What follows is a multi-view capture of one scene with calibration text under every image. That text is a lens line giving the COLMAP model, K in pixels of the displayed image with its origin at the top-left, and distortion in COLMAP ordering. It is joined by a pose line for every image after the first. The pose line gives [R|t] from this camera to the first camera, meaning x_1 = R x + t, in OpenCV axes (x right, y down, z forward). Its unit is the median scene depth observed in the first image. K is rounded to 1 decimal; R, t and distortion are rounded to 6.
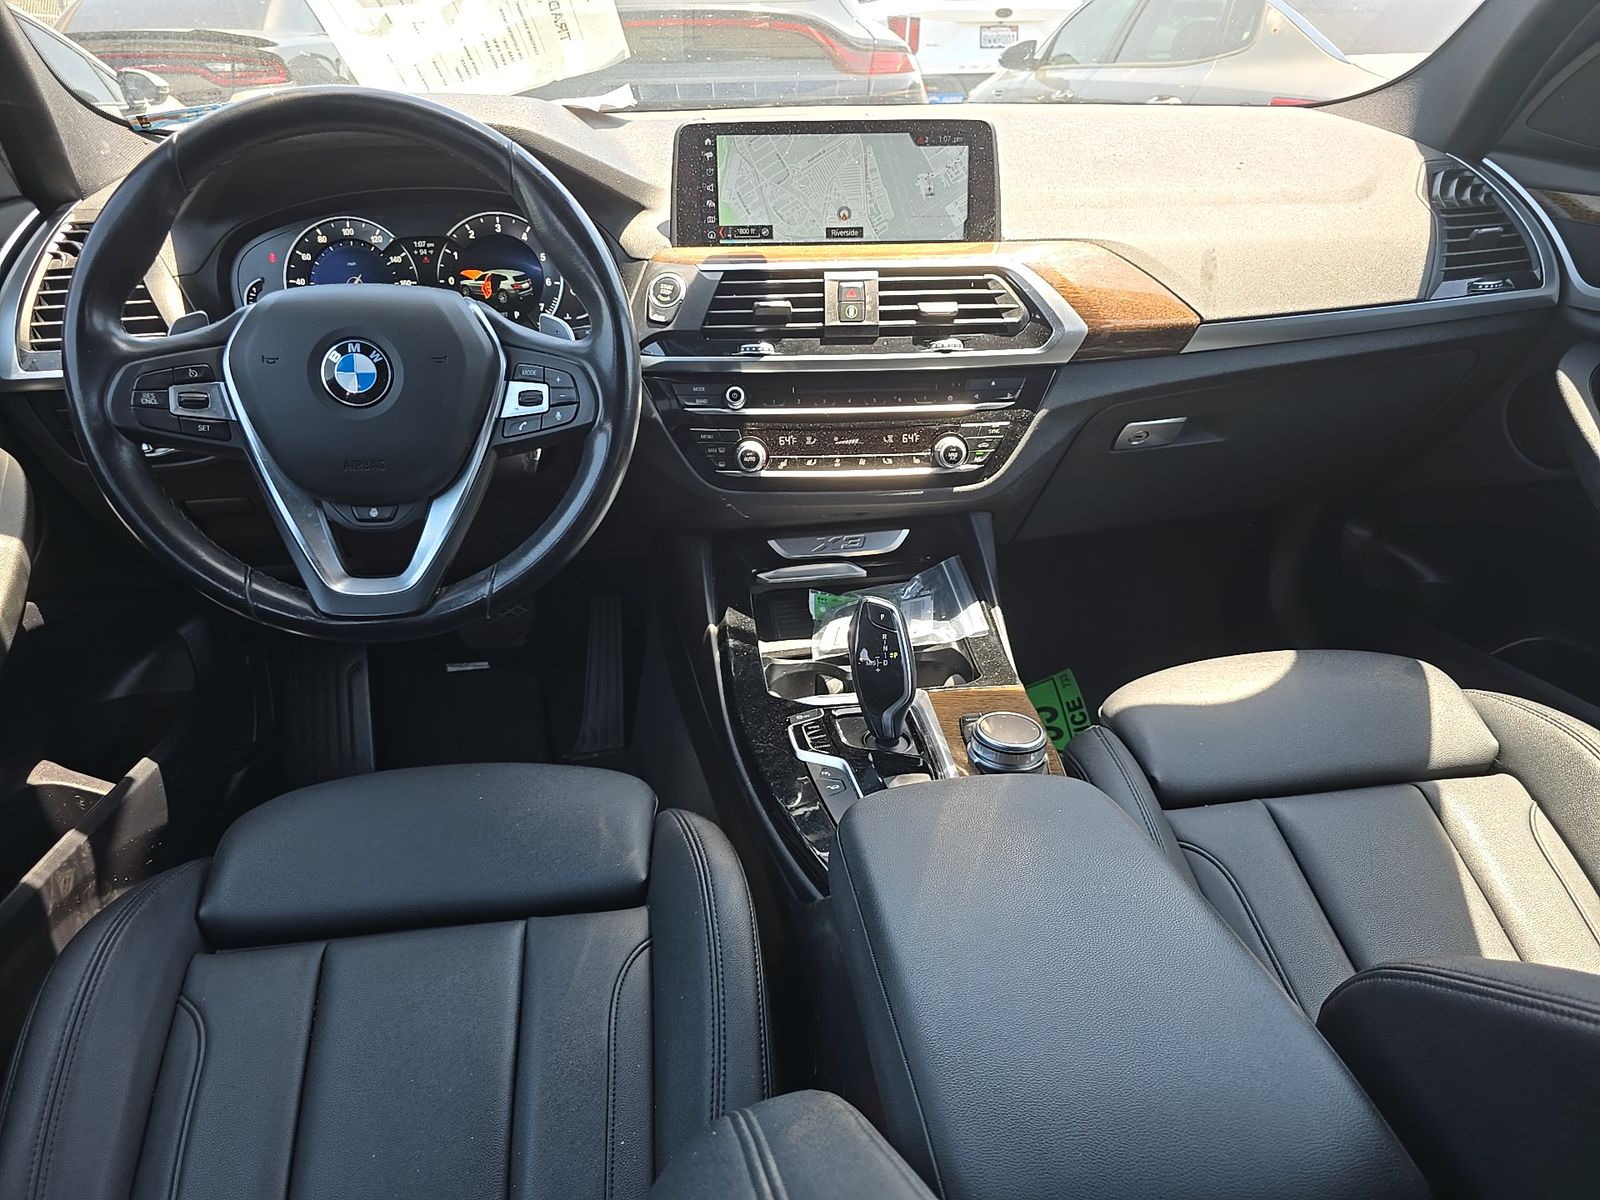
lens RADIAL K [[1092.9, 0, 794.1], [0, 1092.9, 605.5], [0, 0, 1]] dist [0.030617, -0.023298]
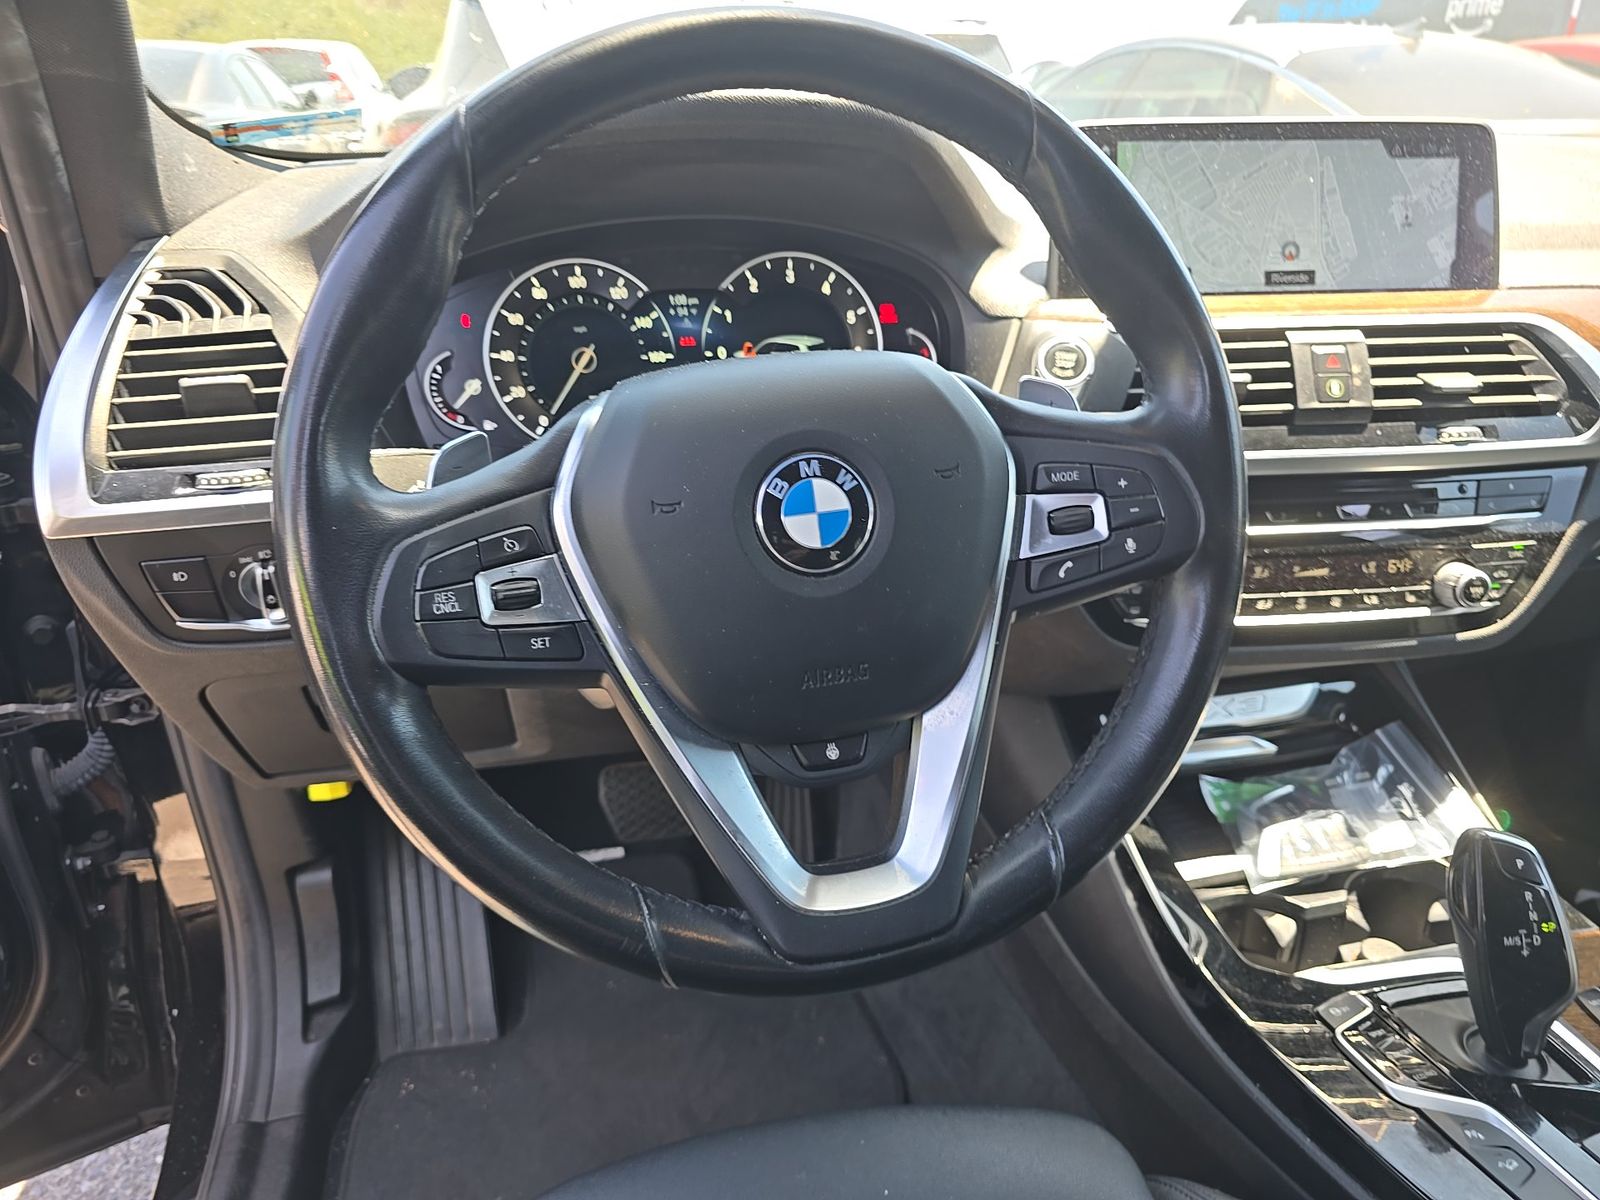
lens RADIAL K [[1092.9, 0, 786.5], [0, 1092.9, 589.0], [0, 0, 1]] dist [0.030617, -0.023298]
pose [[0.996458, -0.026409, 0.079837, -0.339863], [0.032668, 0.996407, -0.078137, -0.097931], [-0.077486, 0.080468, 0.993741, 0.343897]]
